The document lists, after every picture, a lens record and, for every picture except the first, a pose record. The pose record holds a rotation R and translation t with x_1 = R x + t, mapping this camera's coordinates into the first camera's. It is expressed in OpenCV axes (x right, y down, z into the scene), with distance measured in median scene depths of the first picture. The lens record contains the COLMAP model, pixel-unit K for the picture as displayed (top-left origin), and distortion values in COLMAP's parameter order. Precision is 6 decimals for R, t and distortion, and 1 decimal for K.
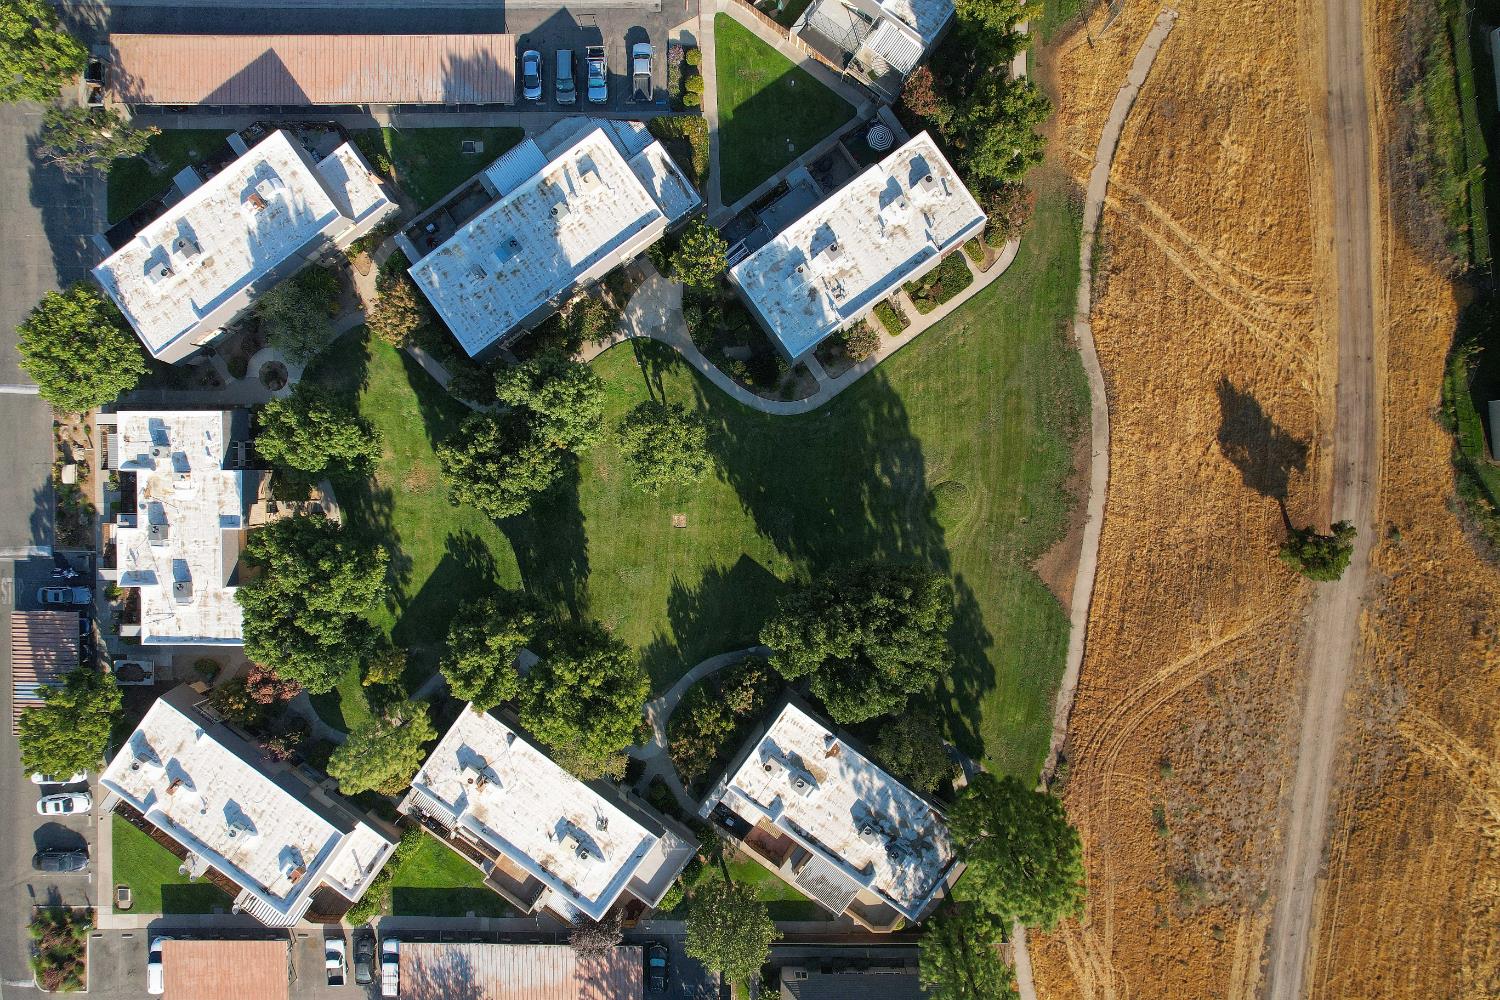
lens RADIAL K [[916.7, 0, 750.0], [0, 916.7, 500.0], [0, 0, 1]] dist [-0.038776, -0.000074]
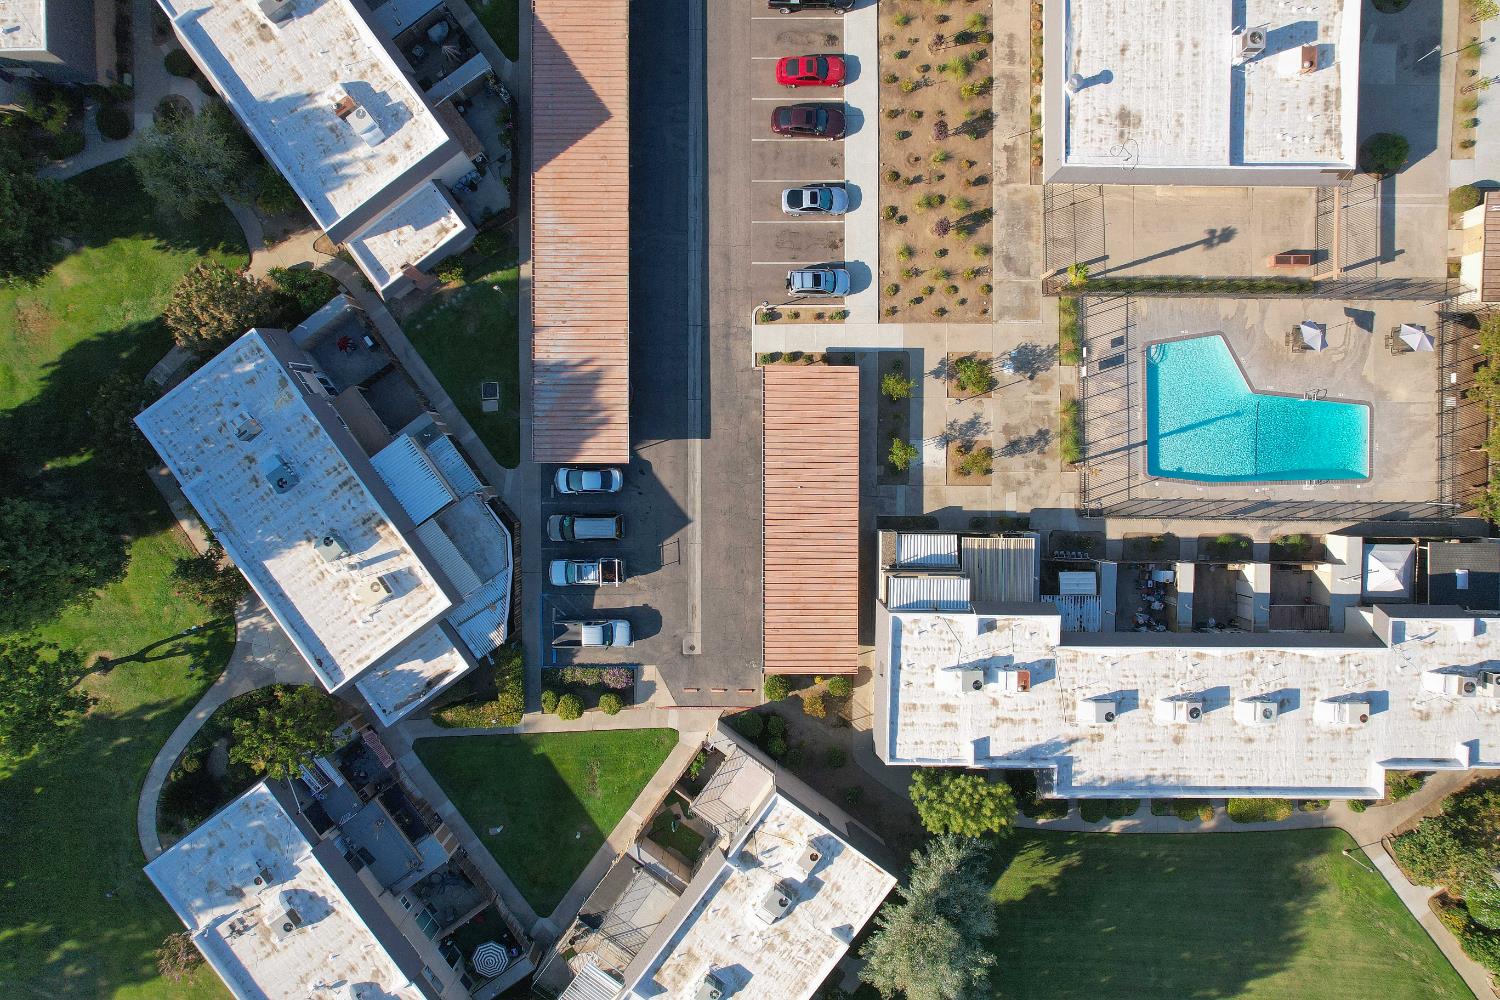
lens RADIAL K [[959.3, 0, 750.0], [0, 959.3, 500.0], [0, 0, 1]] dist [-0.060497, 0.055662]
pose [[0.003139, 0.999283, 0.037732, -0.260035], [-0.999421, 0.004414, -0.033745, -0.588005], [-0.033887, -0.037604, 0.998718, 0.242152]]
